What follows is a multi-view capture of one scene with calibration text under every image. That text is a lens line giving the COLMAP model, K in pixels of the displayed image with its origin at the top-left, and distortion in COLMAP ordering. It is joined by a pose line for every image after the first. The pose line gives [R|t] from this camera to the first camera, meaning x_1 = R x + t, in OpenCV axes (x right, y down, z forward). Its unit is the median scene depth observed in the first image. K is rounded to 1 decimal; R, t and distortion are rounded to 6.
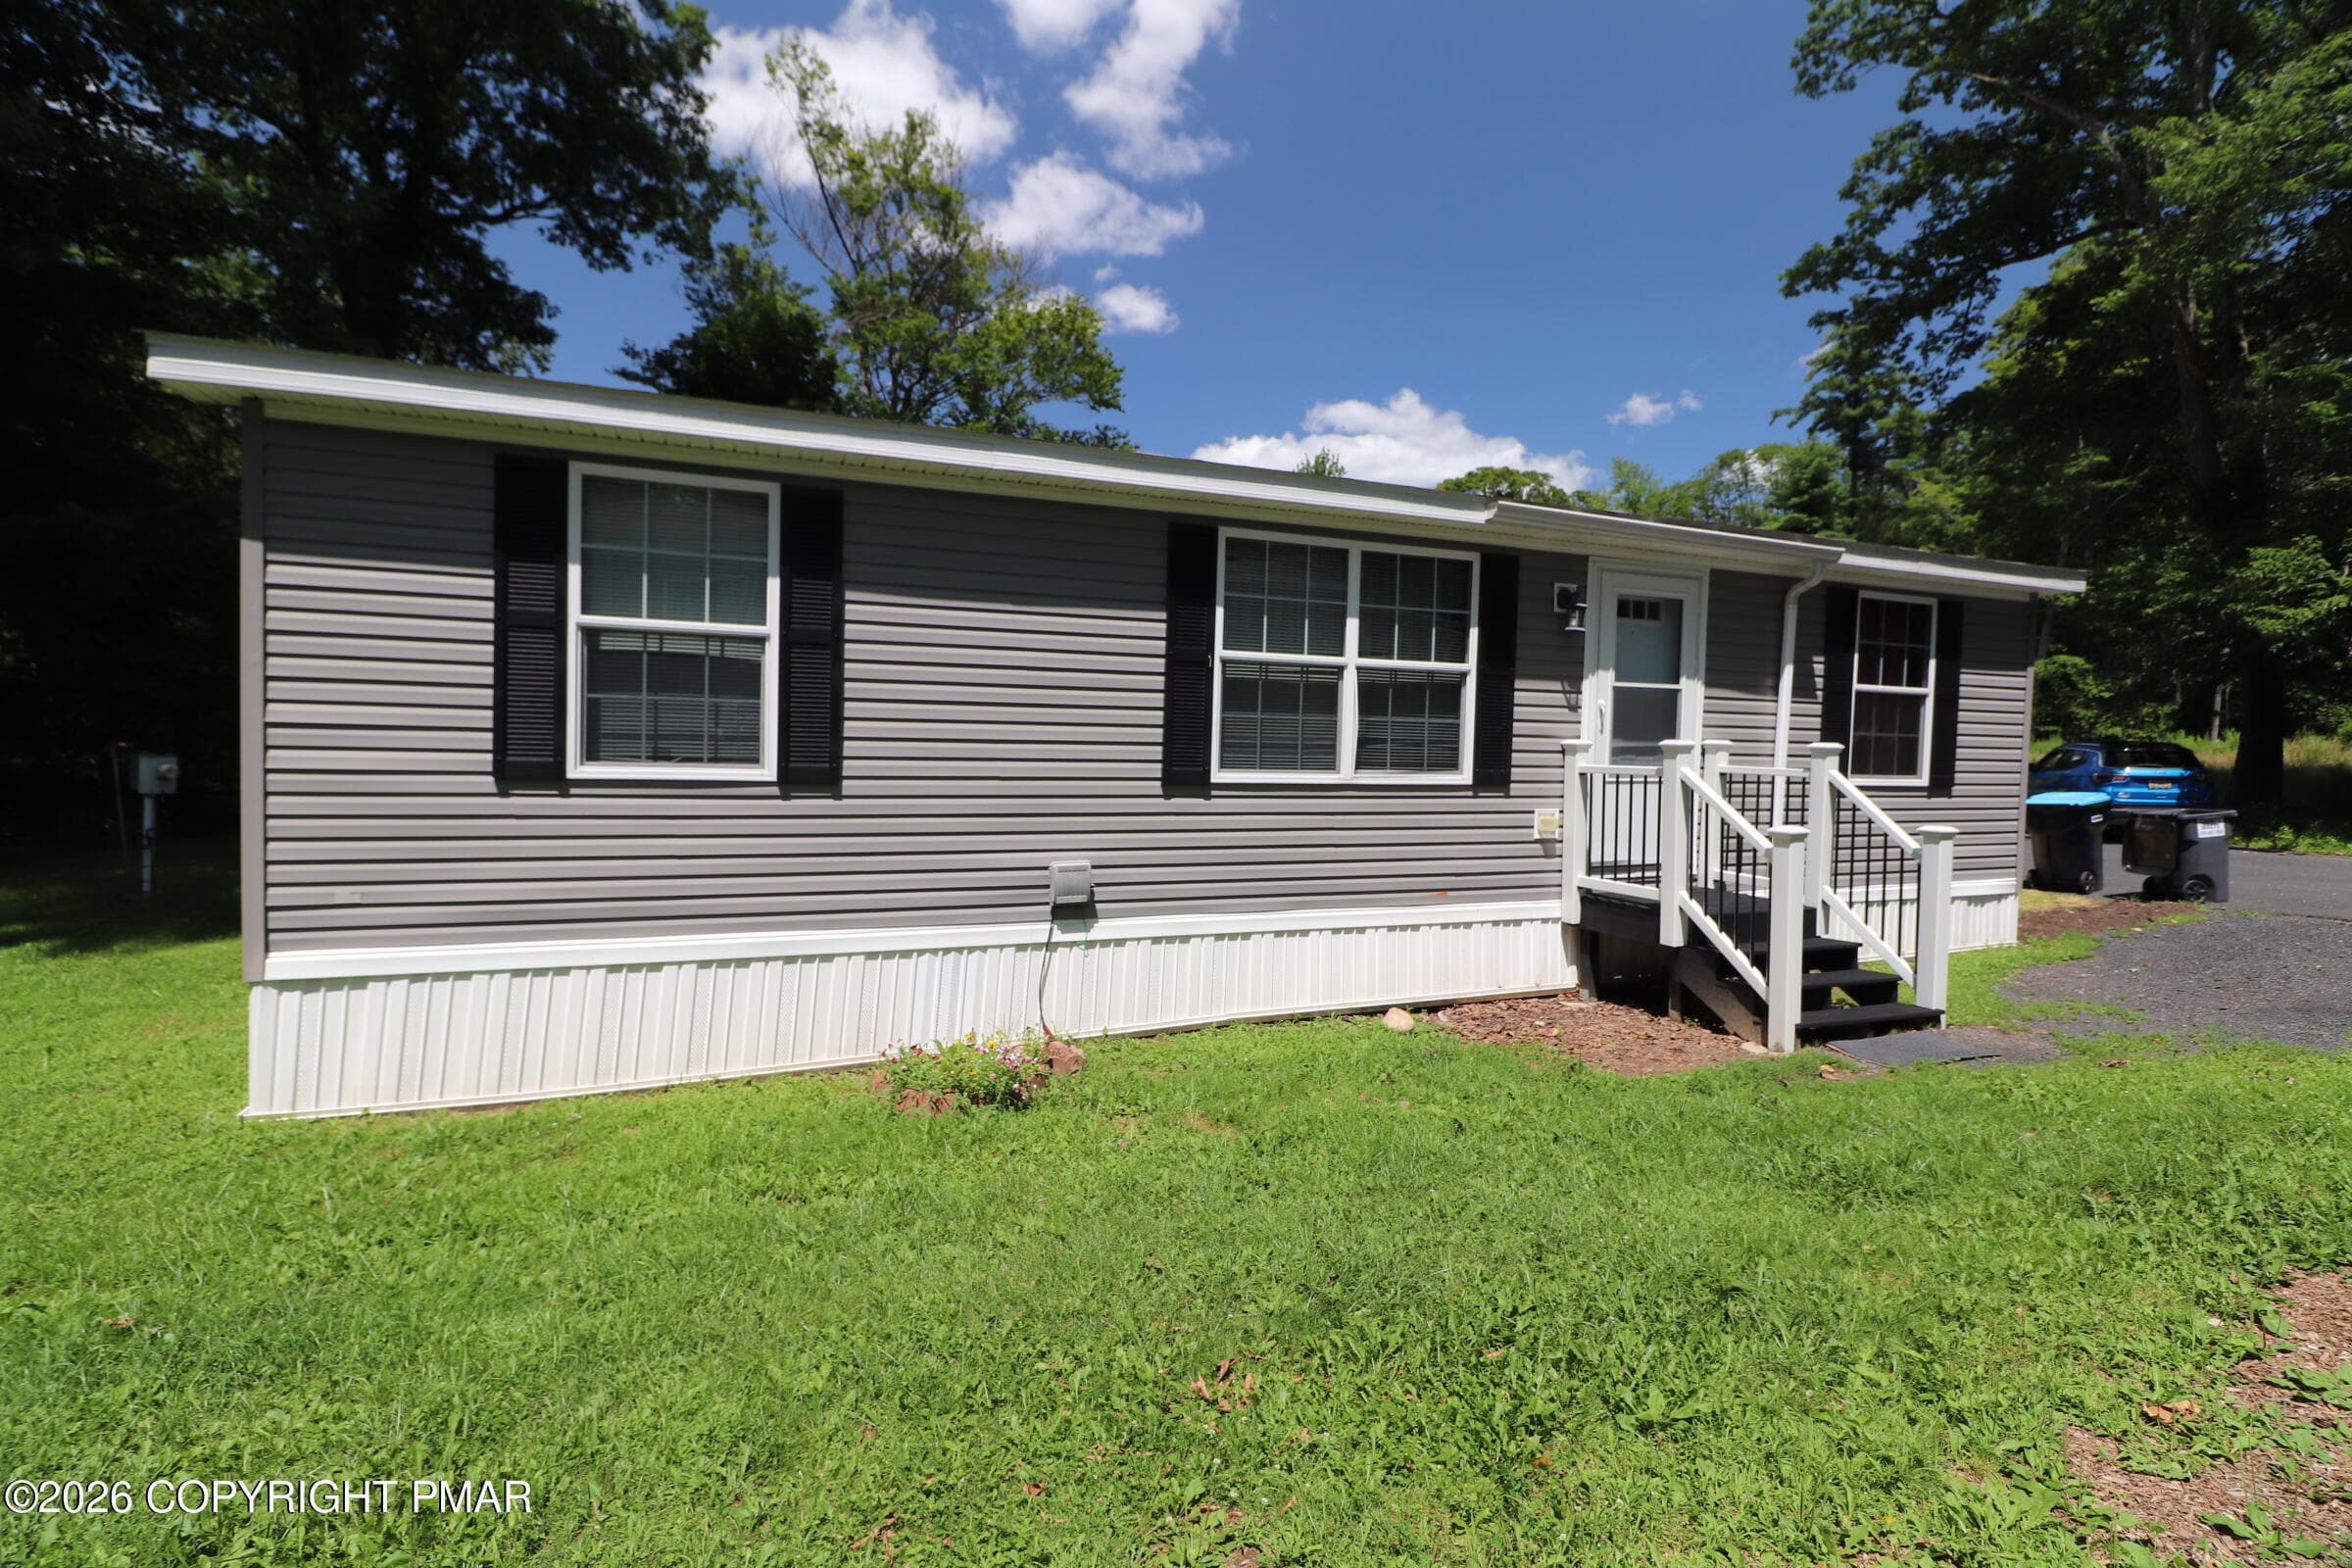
lens RADIAL K [[1092.7, 0, 1166.6], [0, 1092.7, 766.3], [0, 0, 1]] dist [0.009769, -0.019080]
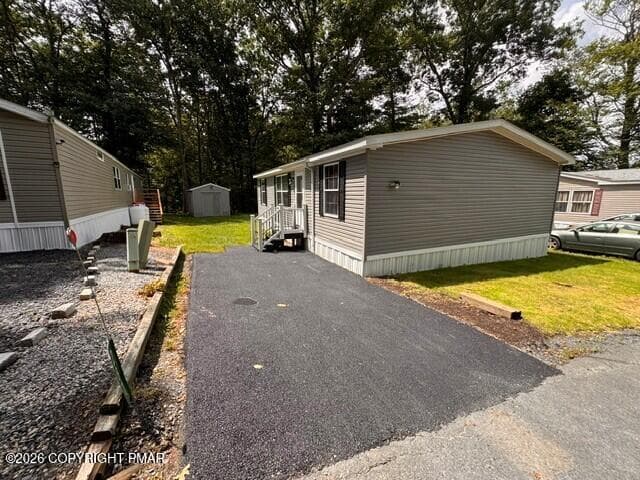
lens RADIAL K [[256.6, 0, 318.9], [0, 256.6, 238.4], [0, 0, 1]] dist [0.001543, 0.000091]
pose [[0.049411, 0.148883, -0.987620, 1.934865], [-0.036662, 0.988431, 0.147171, -0.045249], [0.998105, 0.028936, 0.054298, 1.166881]]
